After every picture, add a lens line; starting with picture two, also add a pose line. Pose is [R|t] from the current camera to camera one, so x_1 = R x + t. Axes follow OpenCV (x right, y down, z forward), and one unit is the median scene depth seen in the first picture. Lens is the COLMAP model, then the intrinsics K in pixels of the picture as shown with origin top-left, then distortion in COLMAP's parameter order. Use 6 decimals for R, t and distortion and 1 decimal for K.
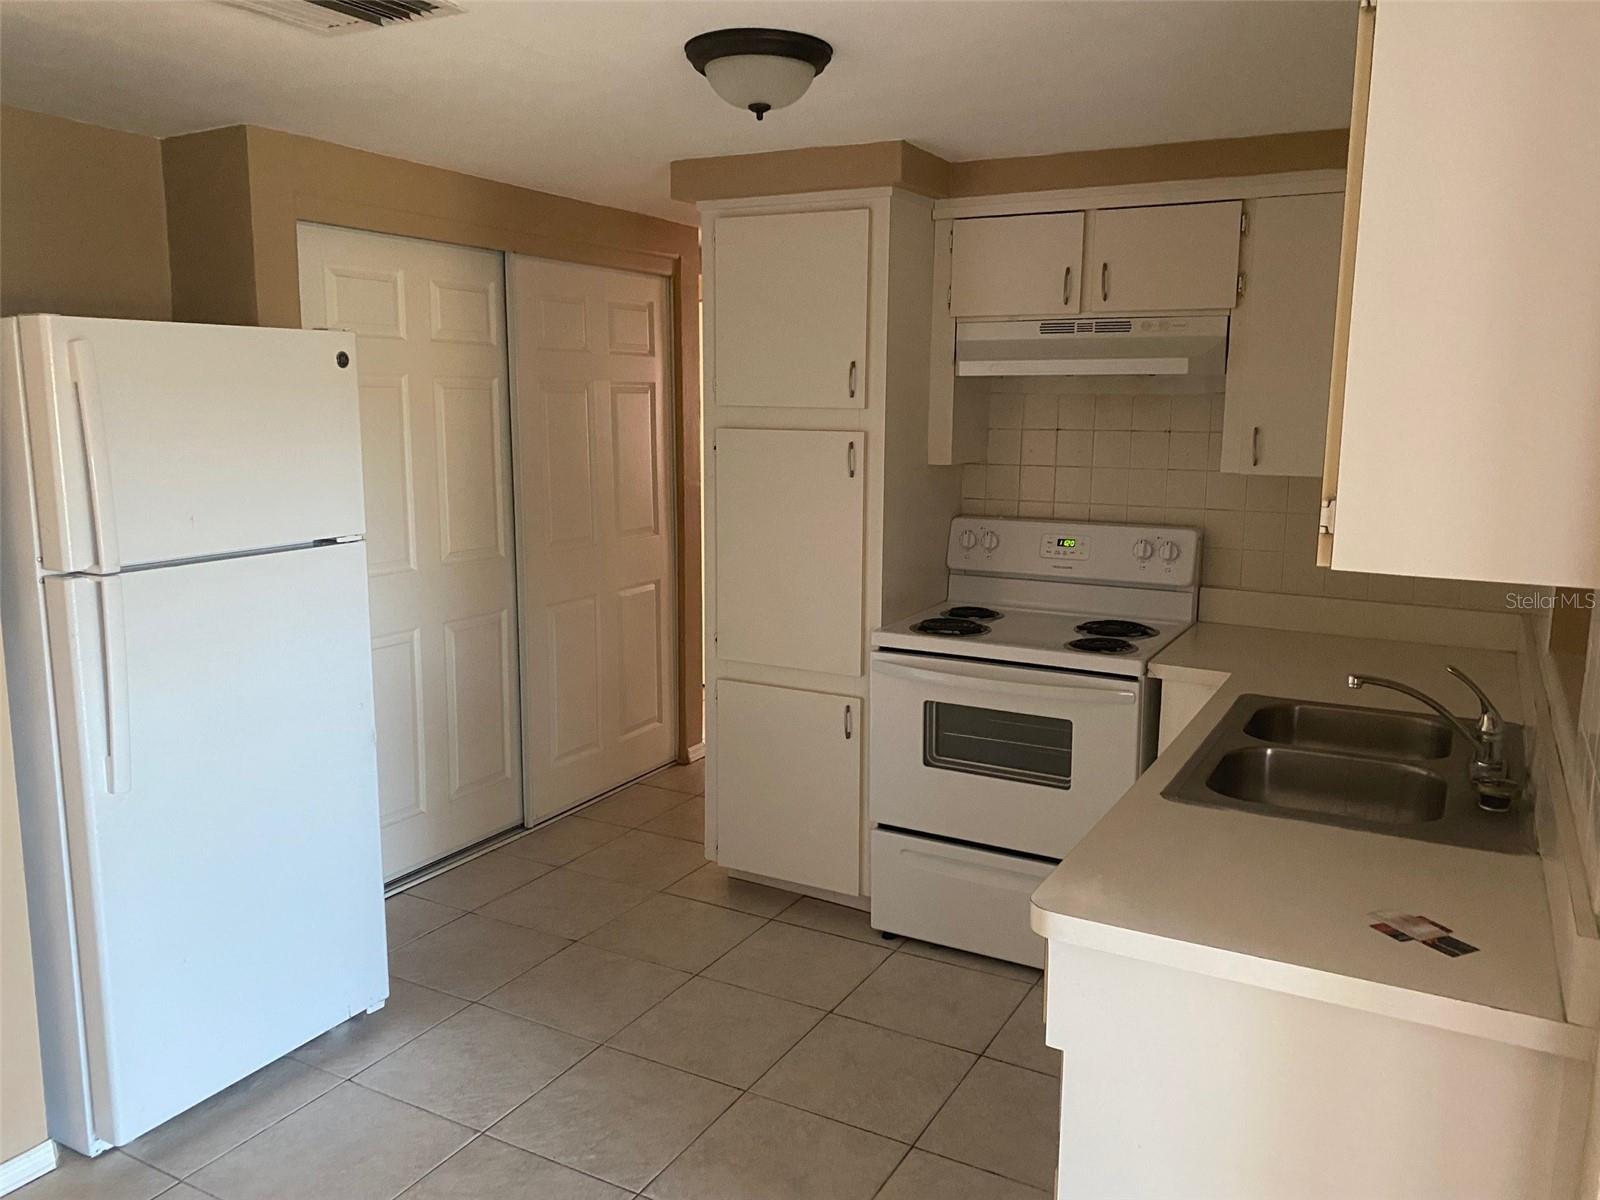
lens RADIAL K [[1215.4, 0, 801.7], [0, 1215.4, 591.8], [0, 0, 1]] dist [0.046910, -0.077642]
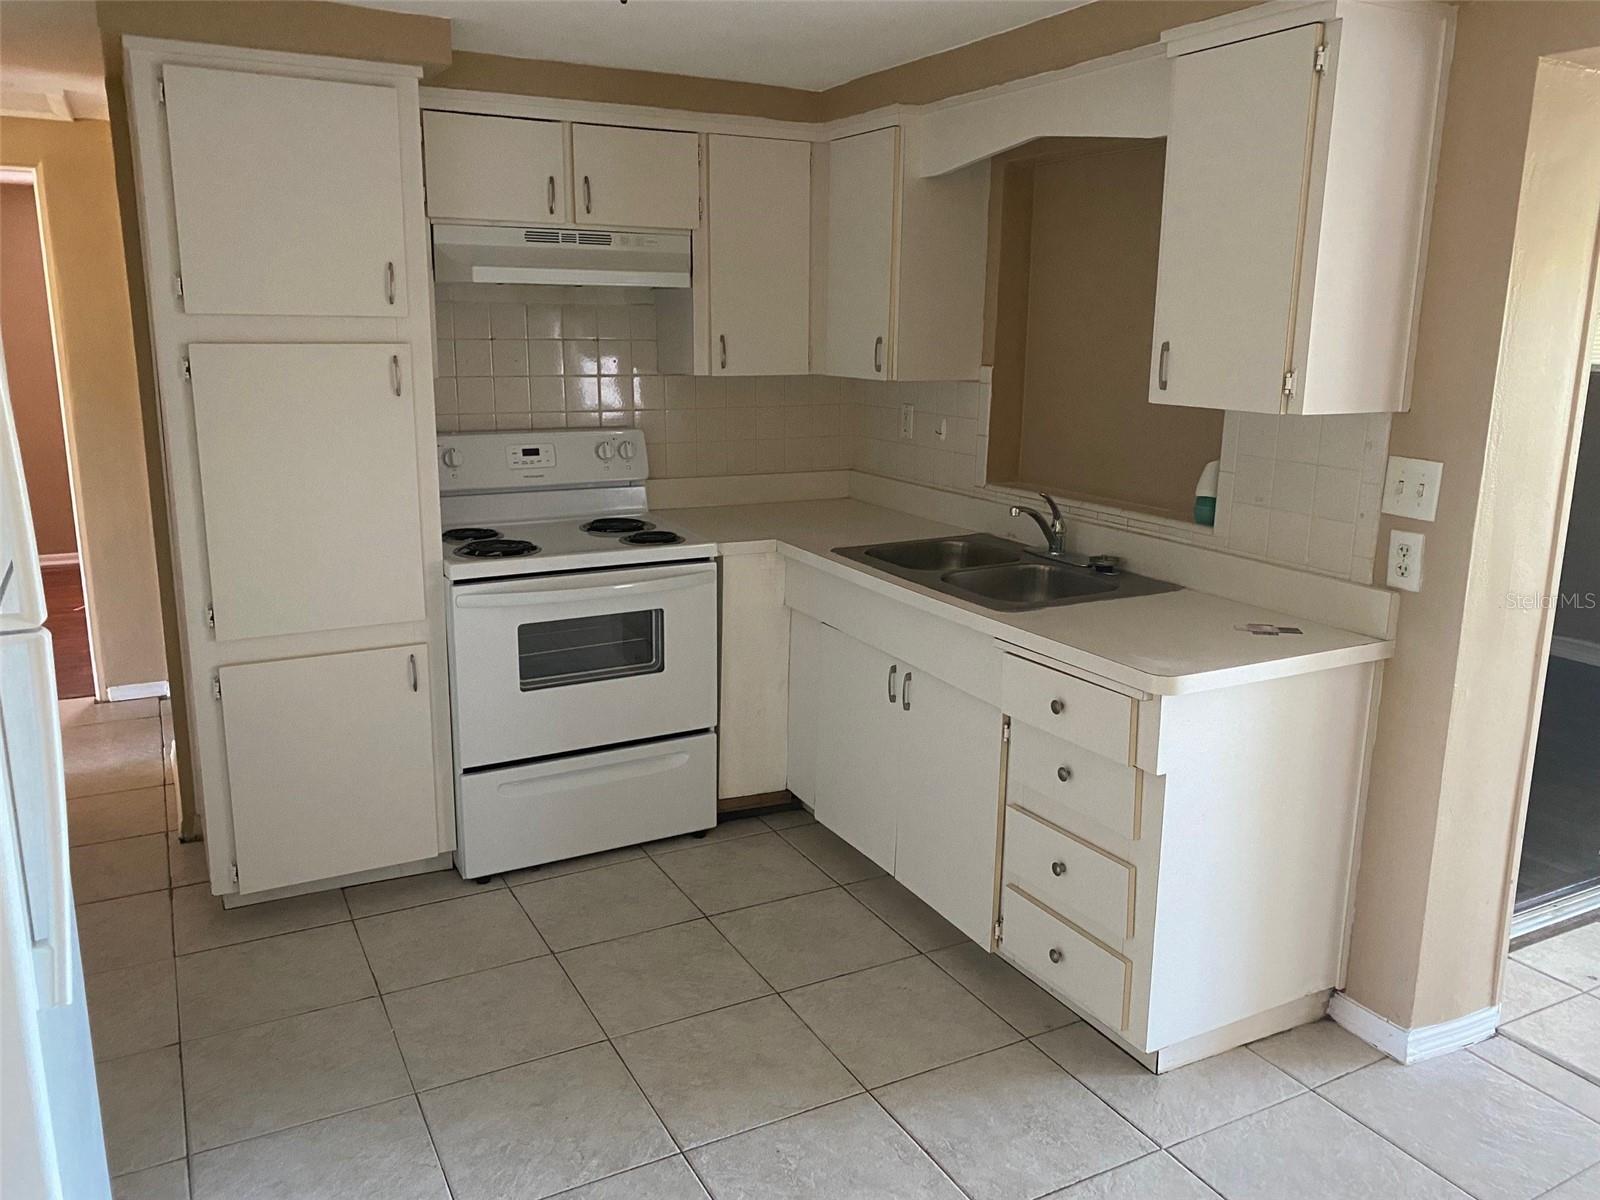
lens RADIAL K [[1215.4, 0, 801.7], [0, 1215.4, 591.8], [0, 0, 1]] dist [0.046910, -0.077642]
pose [[0.543098, -0.185362, 0.818954, -0.560892], [0.127929, 0.982209, 0.137476, -0.039846], [-0.829867, 0.030105, 0.557149, 0.271044]]
